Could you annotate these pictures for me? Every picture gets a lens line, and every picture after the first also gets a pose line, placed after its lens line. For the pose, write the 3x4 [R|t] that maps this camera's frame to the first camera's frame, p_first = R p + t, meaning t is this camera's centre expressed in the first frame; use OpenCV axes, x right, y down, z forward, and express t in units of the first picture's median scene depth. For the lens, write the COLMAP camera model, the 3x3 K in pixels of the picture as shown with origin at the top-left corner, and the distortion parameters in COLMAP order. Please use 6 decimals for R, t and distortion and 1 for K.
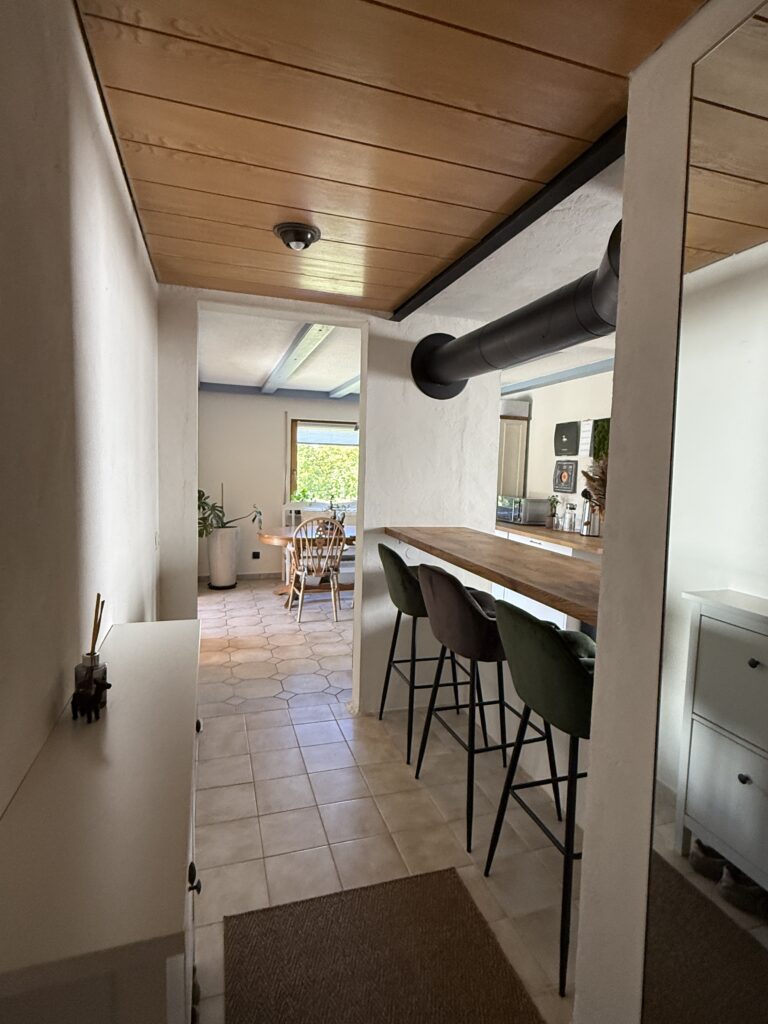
lens RADIAL K [[533.5, 0, 384.0], [0, 533.5, 512.0], [0, 0, 1]] dist [-0.002776, -0.000788]
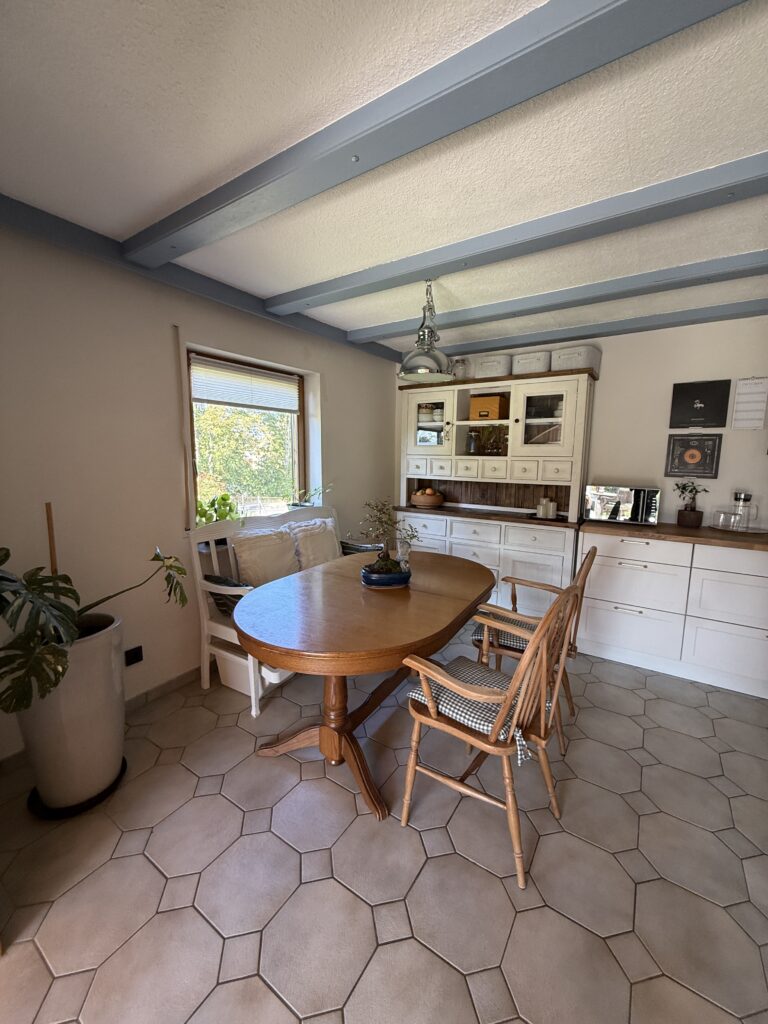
lens RADIAL K [[407.9, 0, 384.0], [0, 407.9, 512.0], [0, 0, 1]] dist [-0.000191, -0.000029]
pose [[0.787035, -0.099571, 0.608820, -0.270903], [0.065158, 0.994785, 0.078463, -0.047216], [-0.613458, -0.022084, 0.789418, 0.621230]]
